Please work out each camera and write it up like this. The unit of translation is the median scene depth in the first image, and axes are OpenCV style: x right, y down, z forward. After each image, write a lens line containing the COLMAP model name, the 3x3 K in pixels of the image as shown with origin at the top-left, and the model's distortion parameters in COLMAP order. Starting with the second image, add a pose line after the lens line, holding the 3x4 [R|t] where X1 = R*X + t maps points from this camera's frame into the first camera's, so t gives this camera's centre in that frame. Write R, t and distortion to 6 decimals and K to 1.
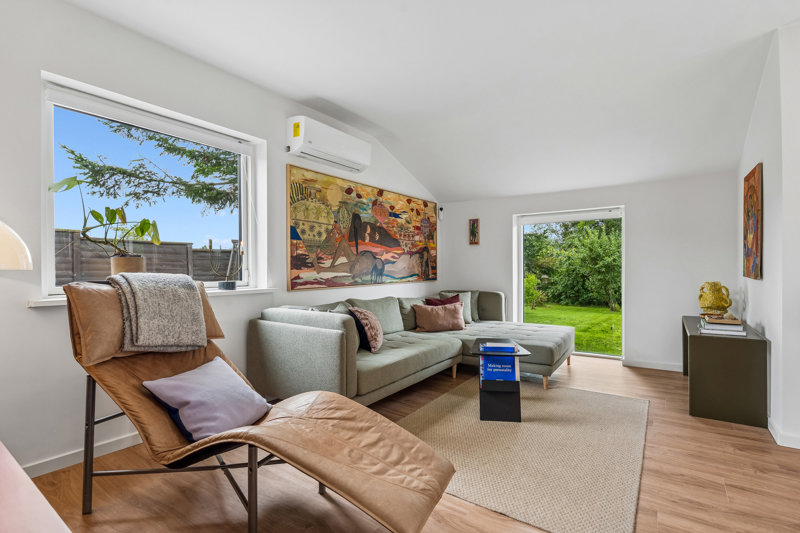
lens RADIAL K [[391.4, 0, 397.9], [0, 391.4, 269.1], [0, 0, 1]] dist [0.003224, -0.001084]
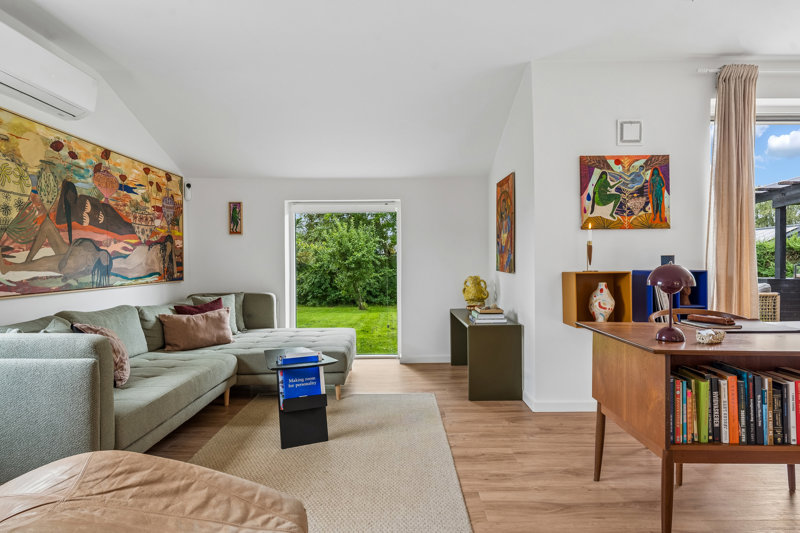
lens RADIAL K [[477.4, 0, 401.8], [0, 477.4, 264.5], [0, 0, 1]] dist [-0.003689, 0.003039]
pose [[0.819499, -0.003186, 0.573072, -0.123755], [0.004637, 0.999989, -0.001071, 0.001060], [-0.573062, 0.003535, 0.819504, 0.028254]]
